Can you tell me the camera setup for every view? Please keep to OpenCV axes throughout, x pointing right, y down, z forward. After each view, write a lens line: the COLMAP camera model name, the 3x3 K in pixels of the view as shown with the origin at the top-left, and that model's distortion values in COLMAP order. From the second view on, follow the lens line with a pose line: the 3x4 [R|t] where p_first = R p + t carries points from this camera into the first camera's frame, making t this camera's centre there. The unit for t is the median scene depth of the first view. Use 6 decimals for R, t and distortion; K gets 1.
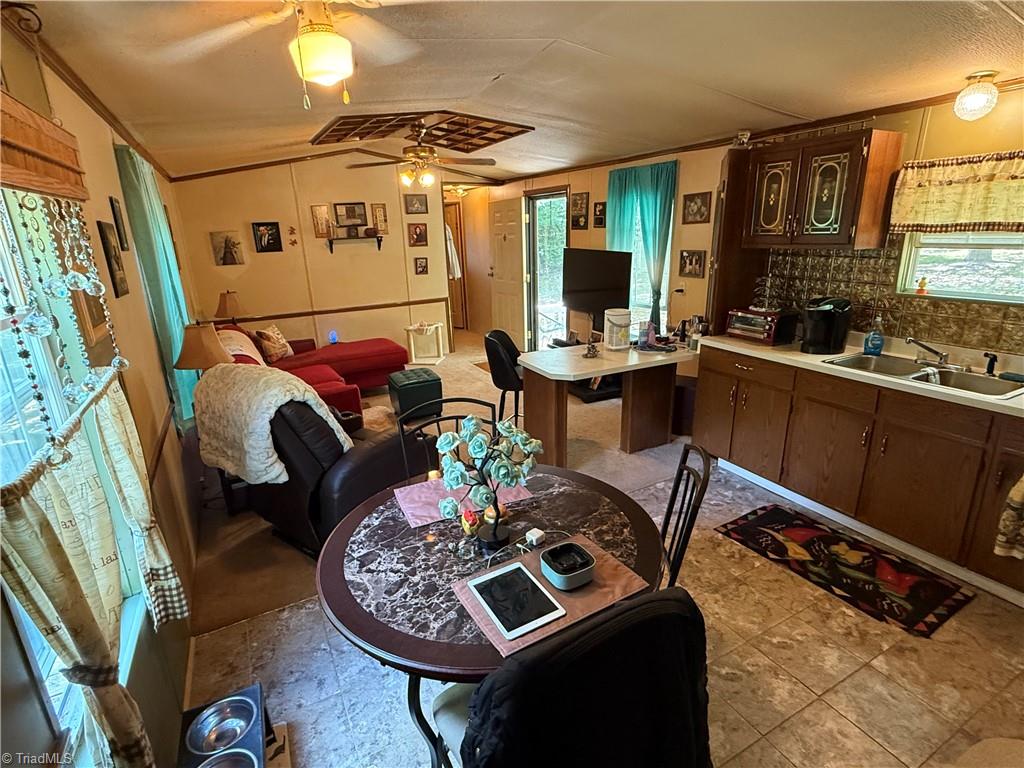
lens RADIAL K [[511.9, 0, 513.2], [0, 511.9, 382.1], [0, 0, 1]] dist [0.003373, 0.000014]
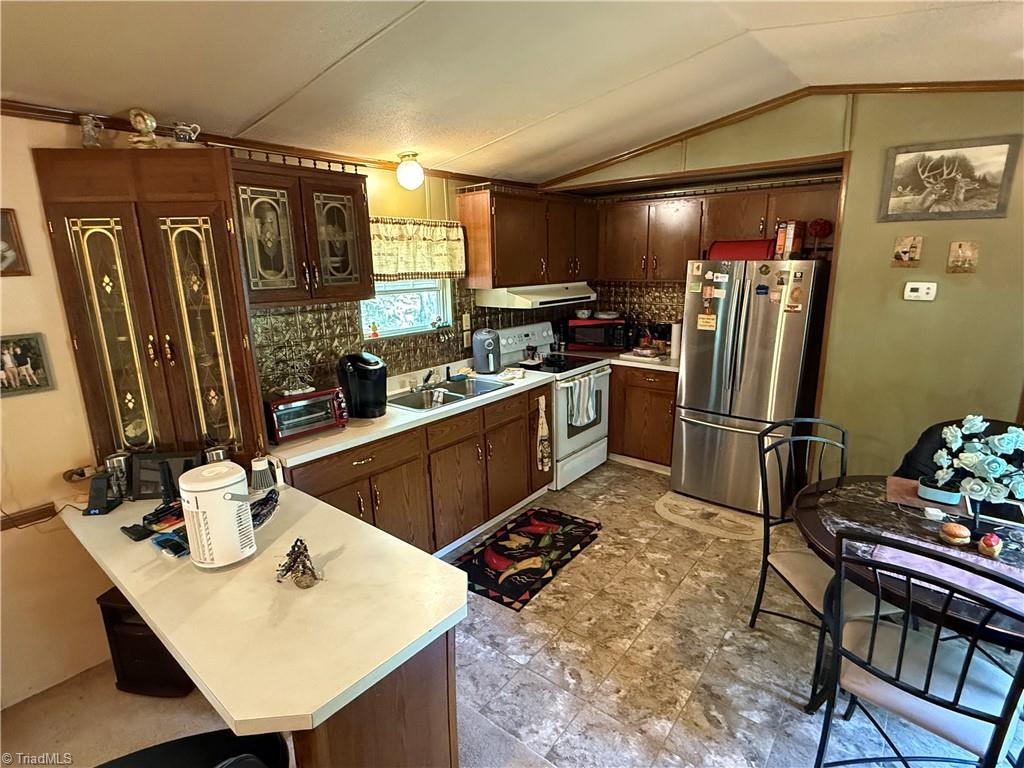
lens RADIAL K [[511.9, 0, 511.8], [0, 511.9, 384.1], [0, 0, 1]] dist [0.003373, 0.000014]
pose [[-0.381084, -0.177525, 0.907336, -0.359156], [0.297656, 0.905581, 0.302198, -0.364438], [-0.875315, 0.385237, -0.292262, 1.241109]]
